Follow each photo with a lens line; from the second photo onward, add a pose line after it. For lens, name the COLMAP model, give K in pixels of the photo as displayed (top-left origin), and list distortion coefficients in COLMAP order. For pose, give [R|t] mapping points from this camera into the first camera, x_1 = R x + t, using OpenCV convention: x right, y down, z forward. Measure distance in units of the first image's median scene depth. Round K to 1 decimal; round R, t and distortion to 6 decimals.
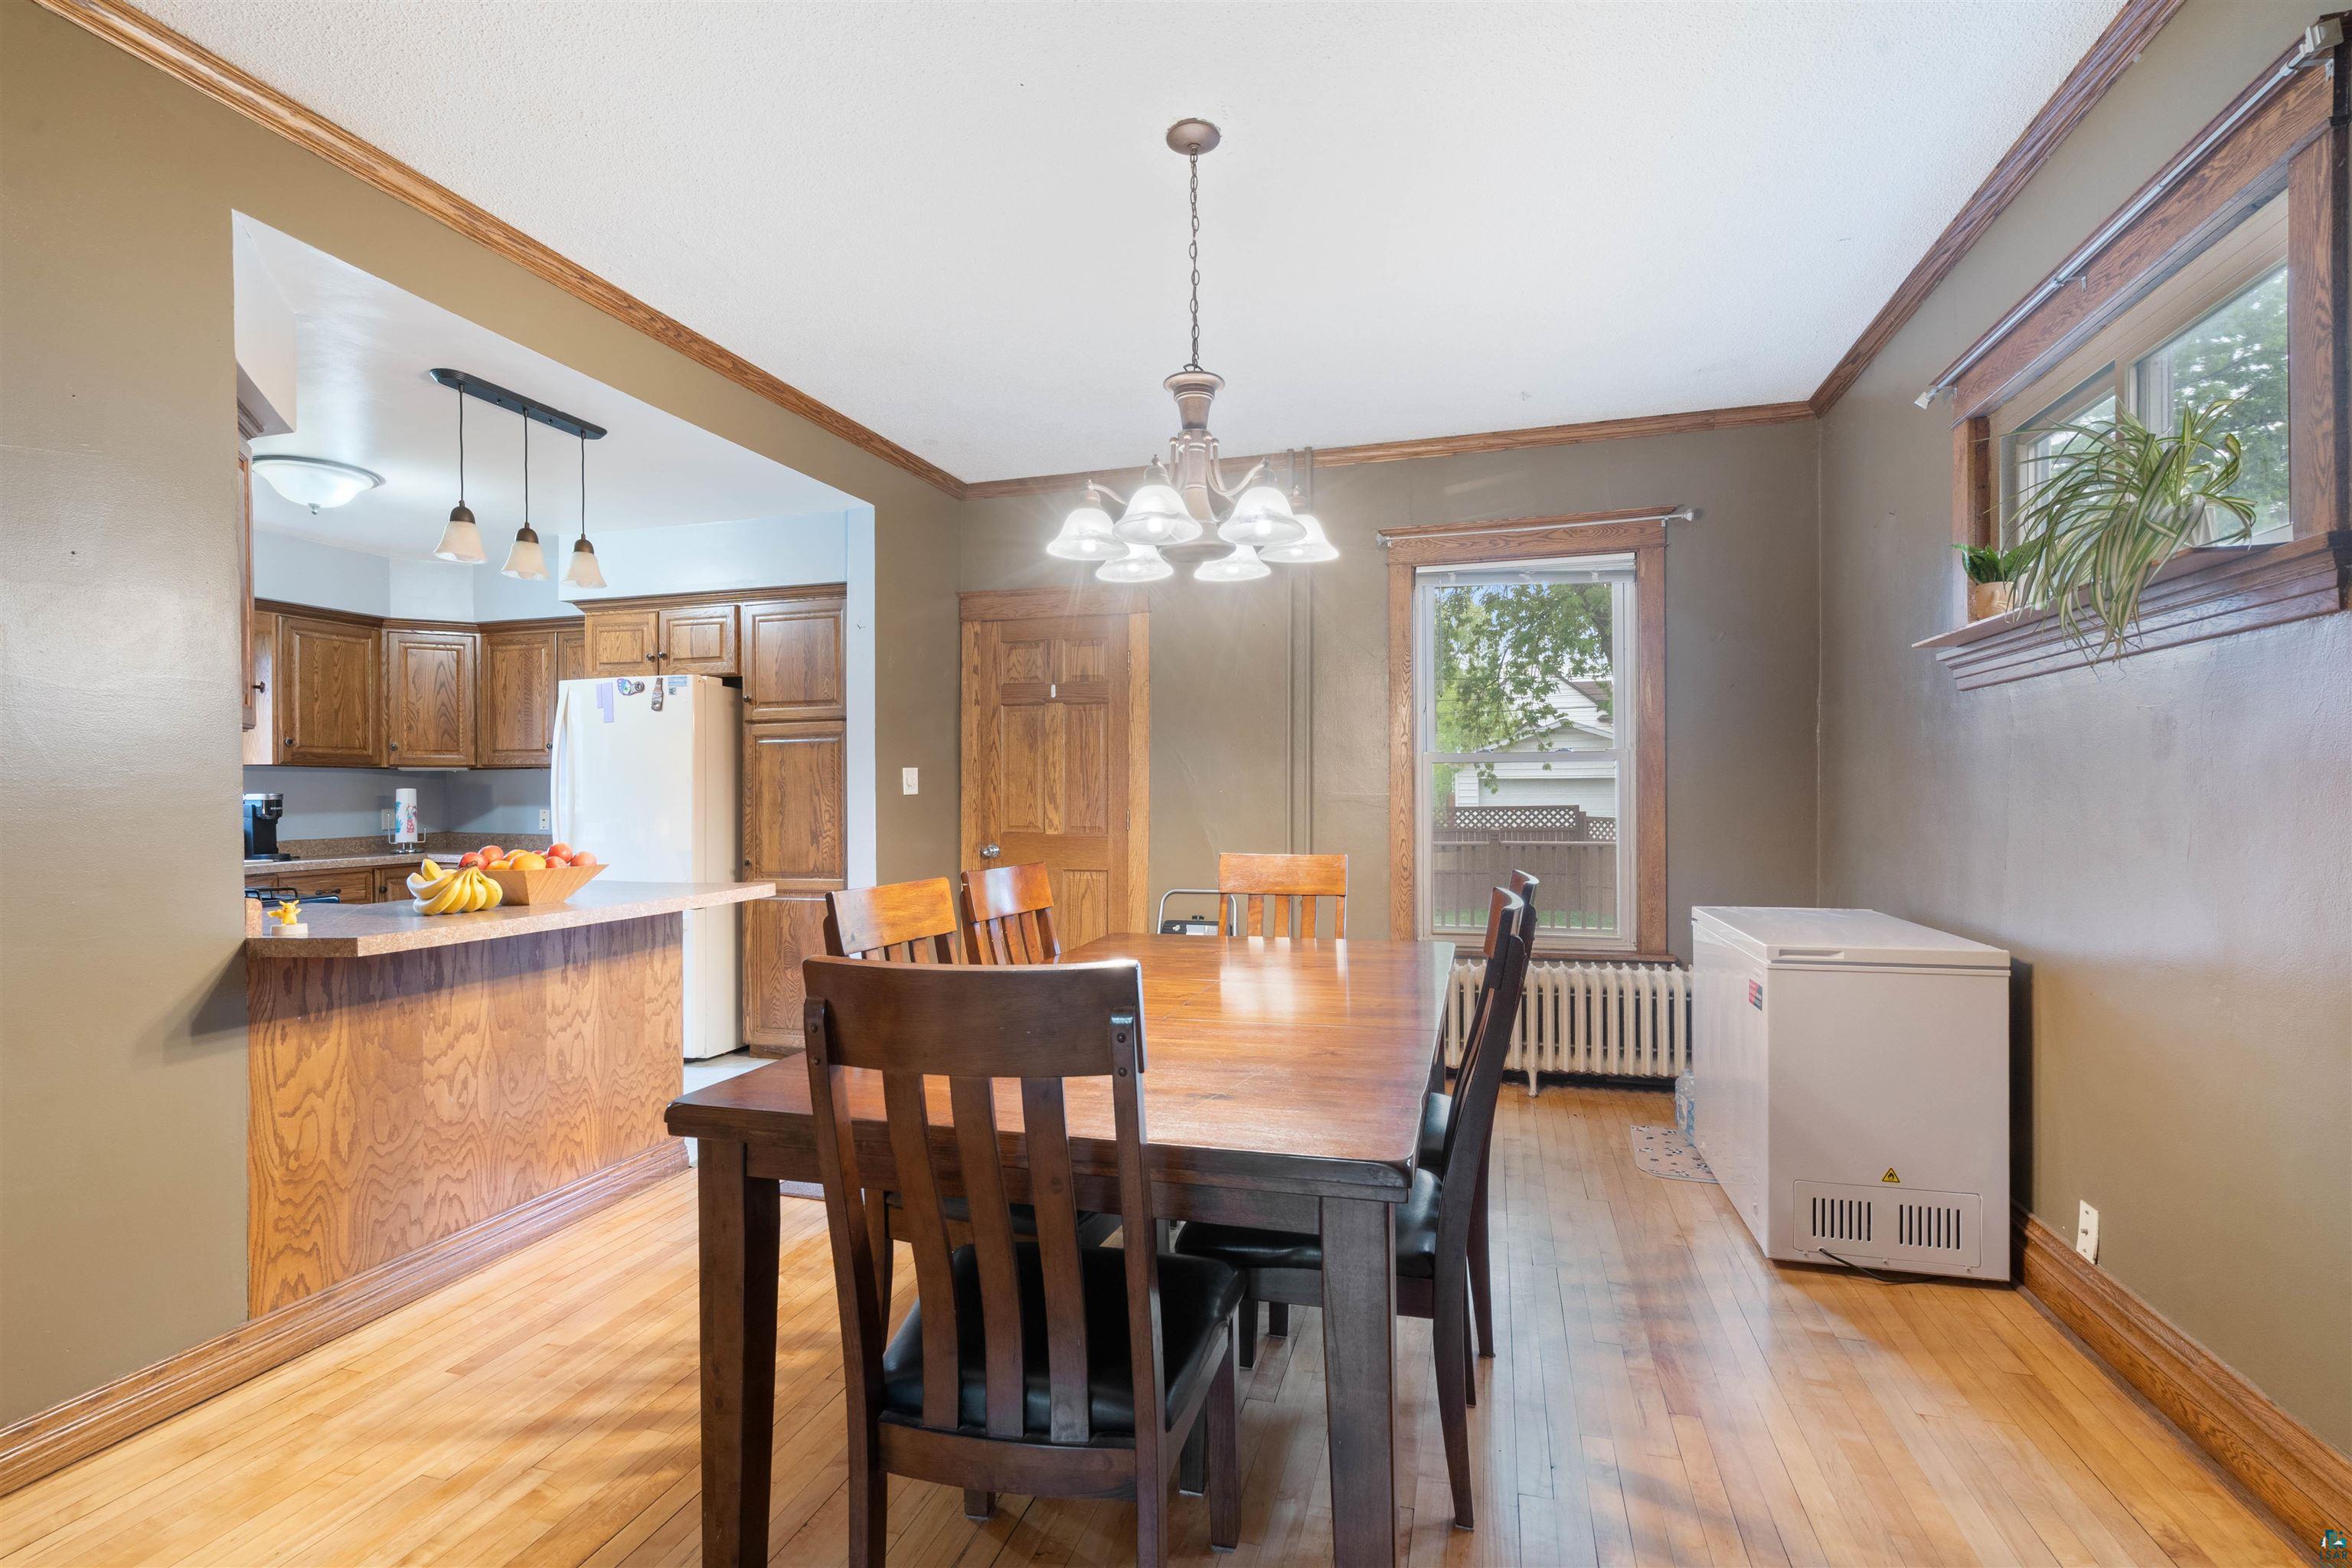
lens RADIAL K [[1086.6, 0, 1174.1], [0, 1086.6, 796.2], [0, 0, 1]] dist [-0.000314, -0.000022]
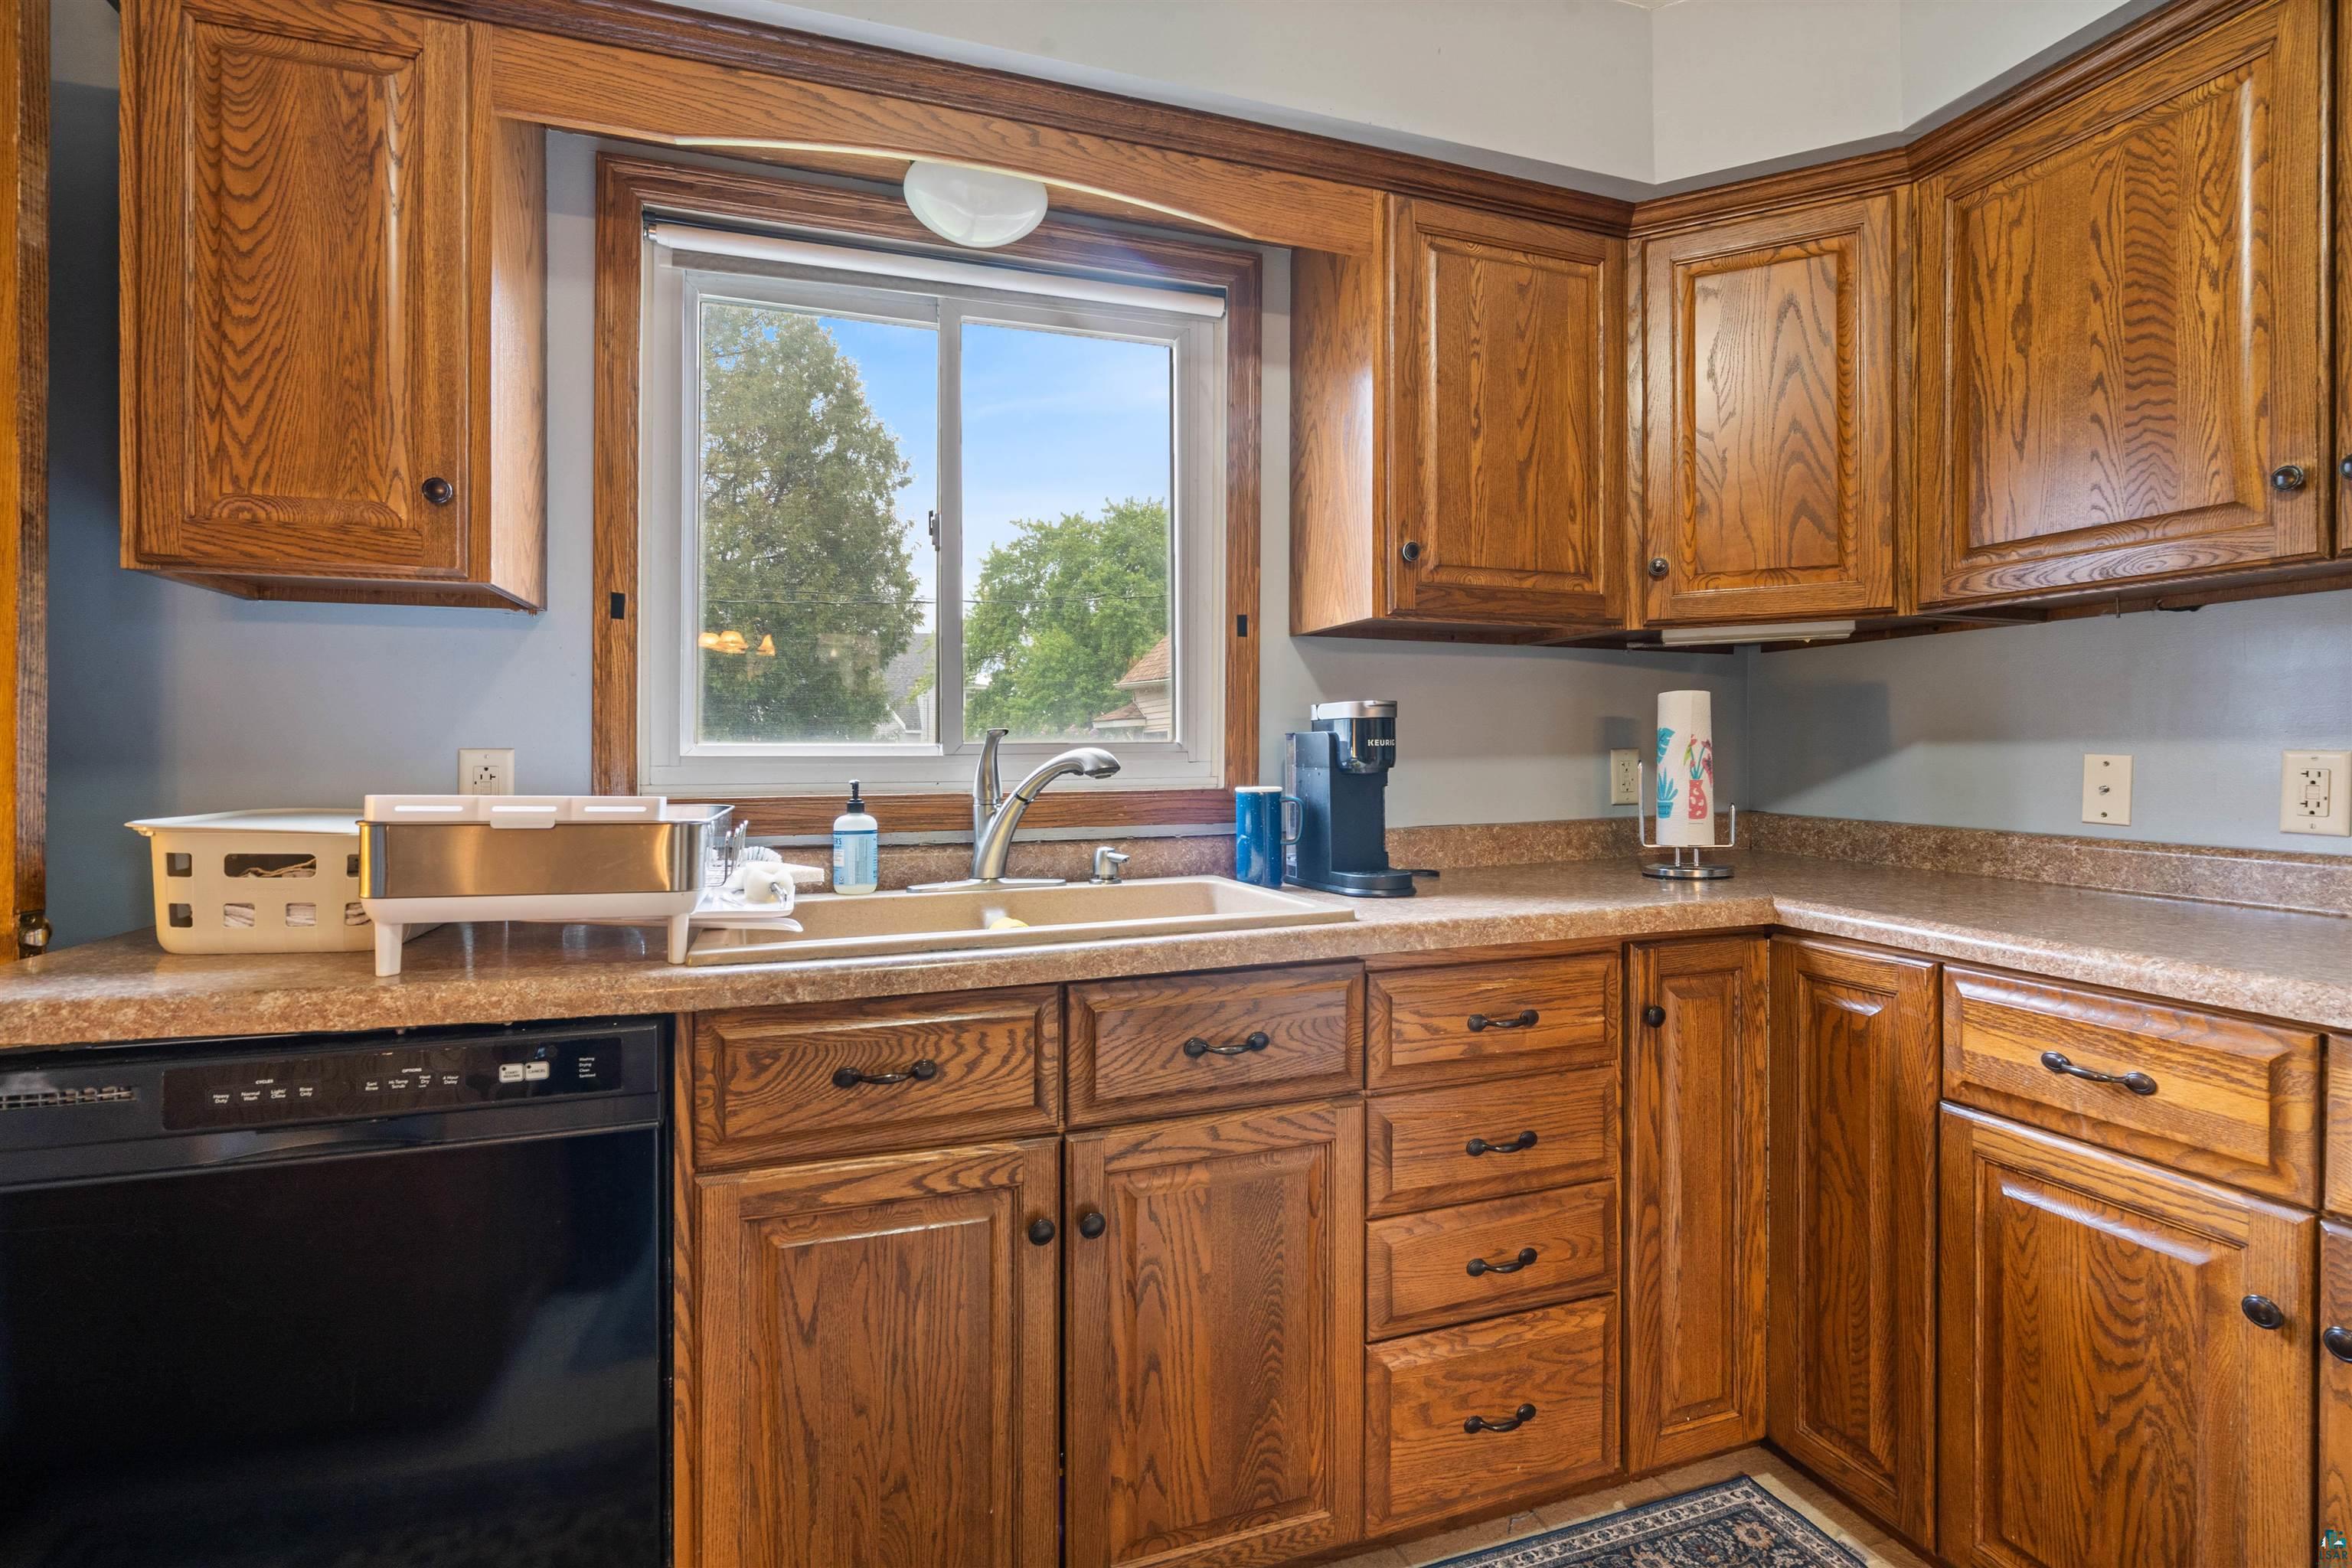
lens RADIAL K [[1090.4, 0, 1174.4], [0, 1090.4, 747.2], [0, 0, 1]] dist [-0.002375, -0.000184]
pose [[0.585901, 0.002964, -0.810377, -0.540554], [-0.004582, 0.999989, 0.000345, 0.012126], [0.810369, 0.003511, 0.585909, 0.689331]]
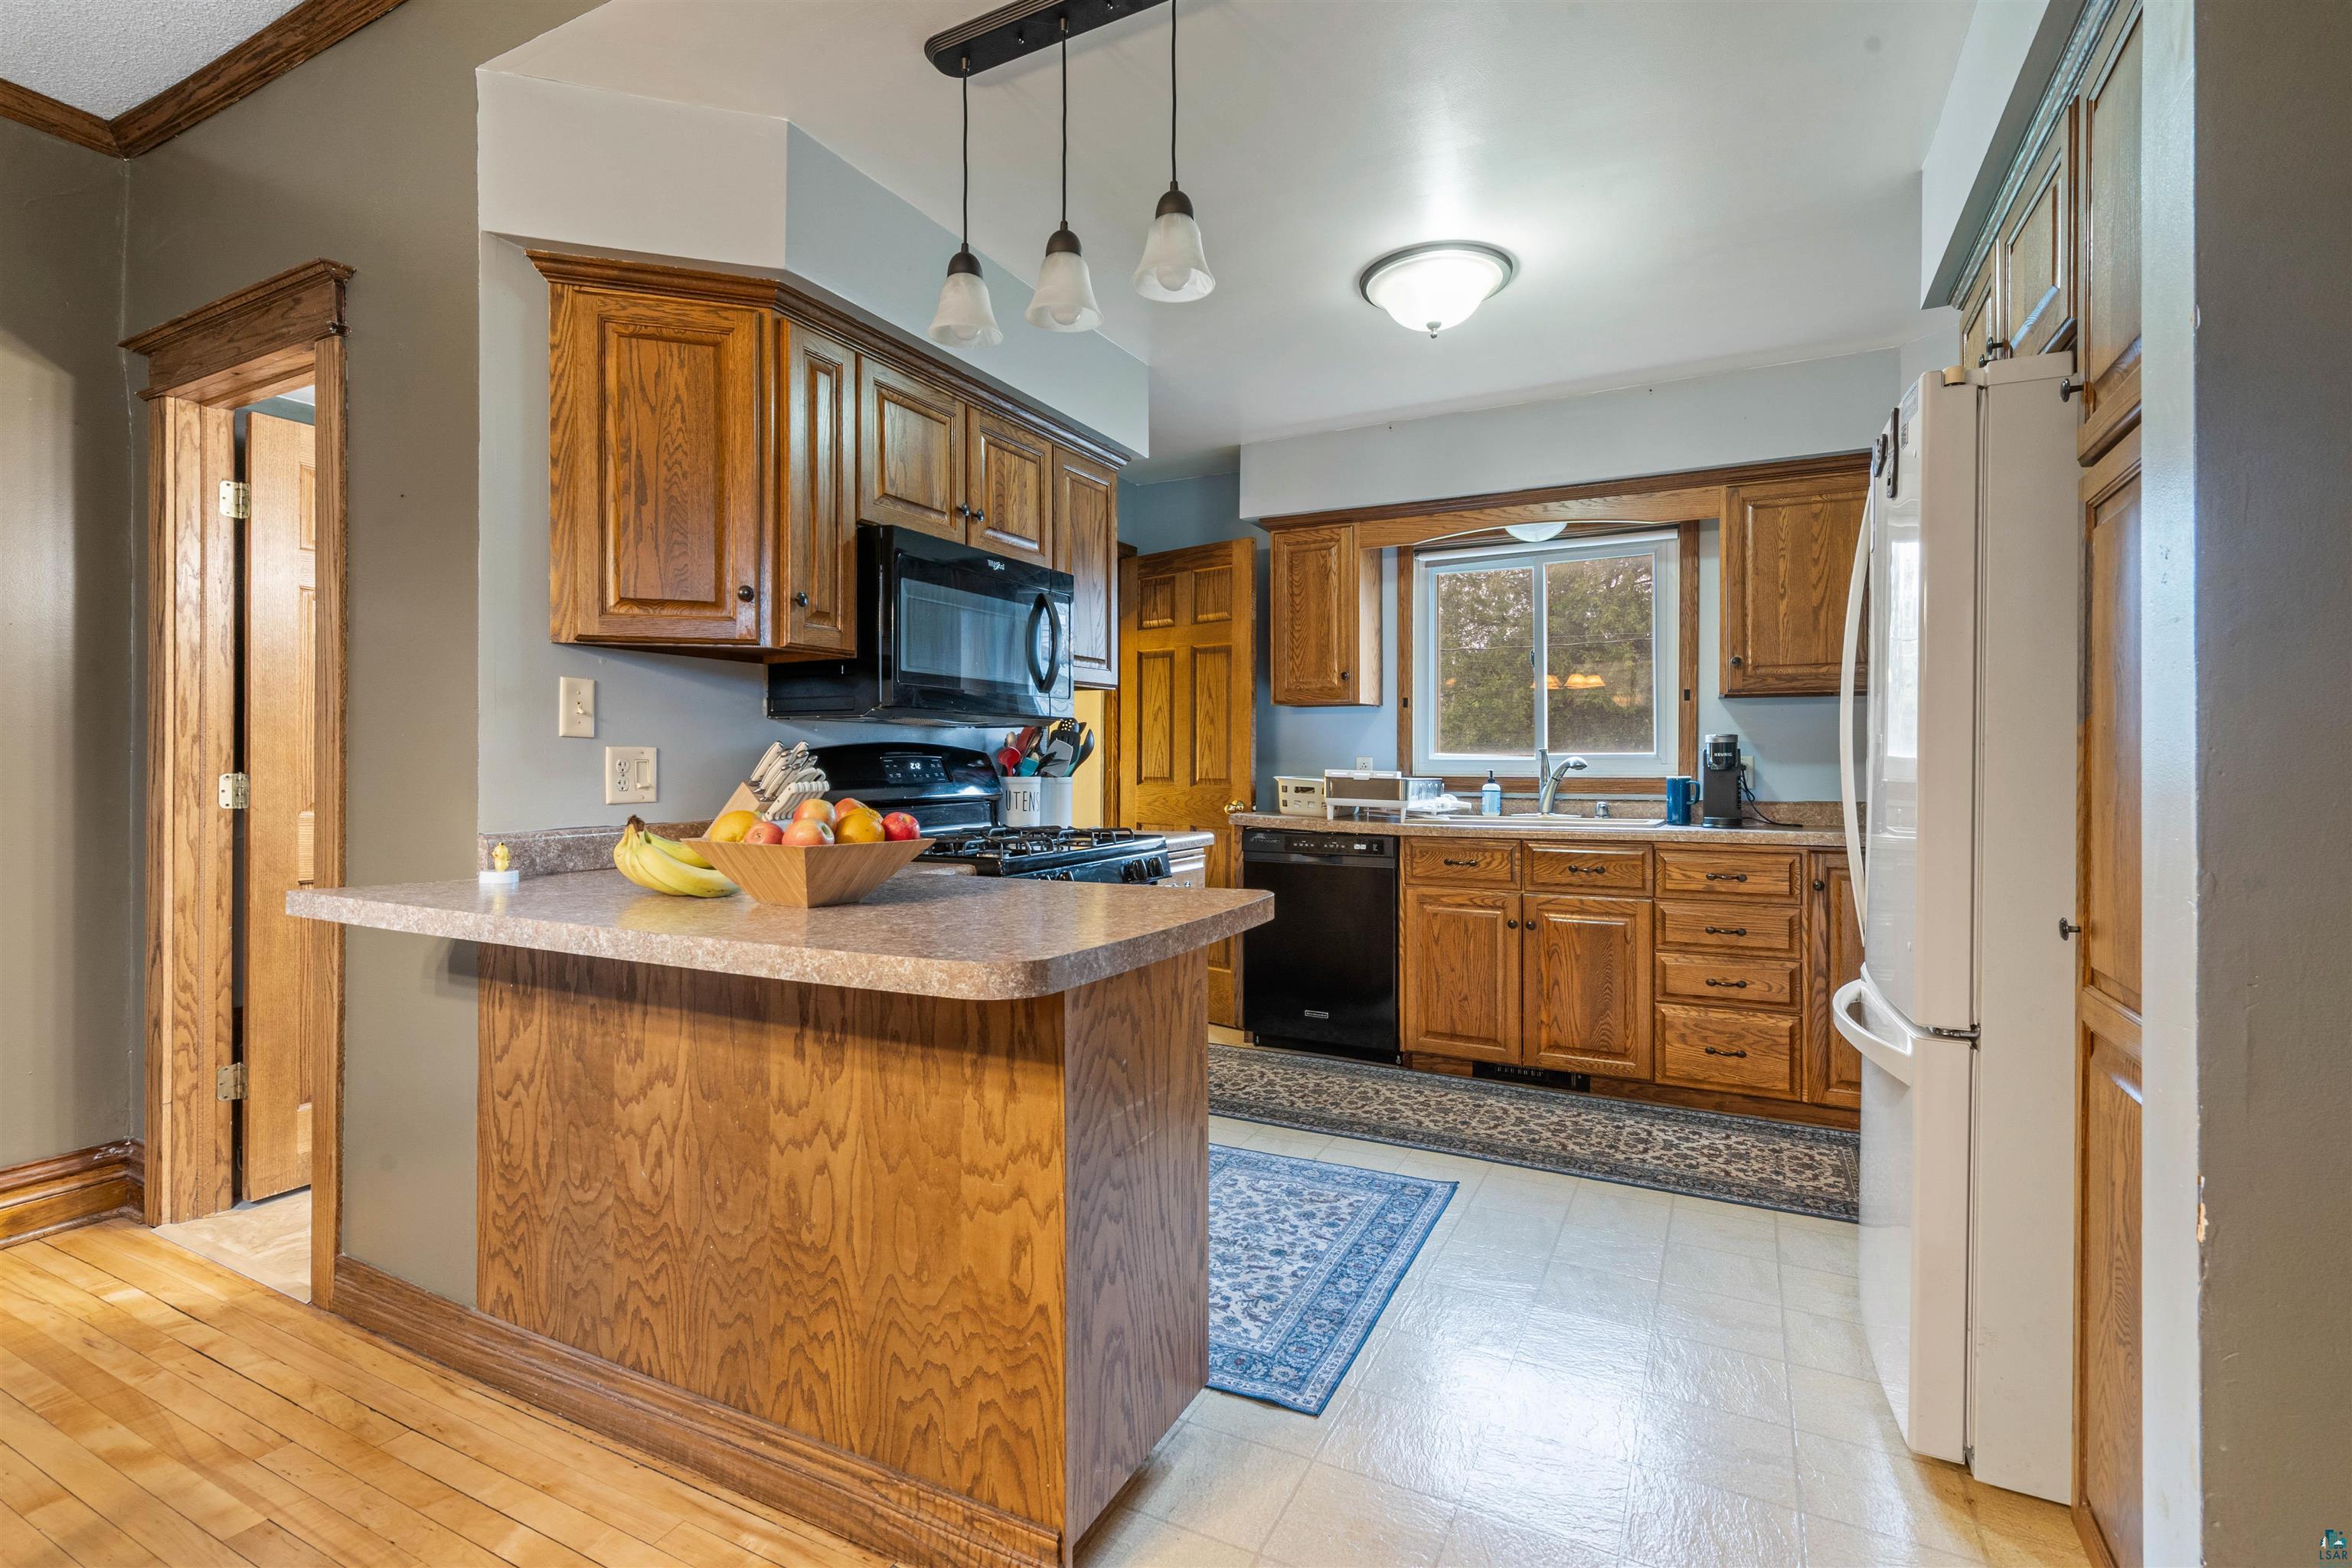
lens RADIAL K [[1090.4, 0, 1174.4], [0, 1090.4, 747.2], [0, 0, 1]] dist [-0.002375, -0.000184]
pose [[-0.177961, -0.001998, -0.984036, -0.043343], [-0.002814, 0.999995, -0.001522, 0.008099], [0.984034, 0.002499, -0.177965, 0.717280]]
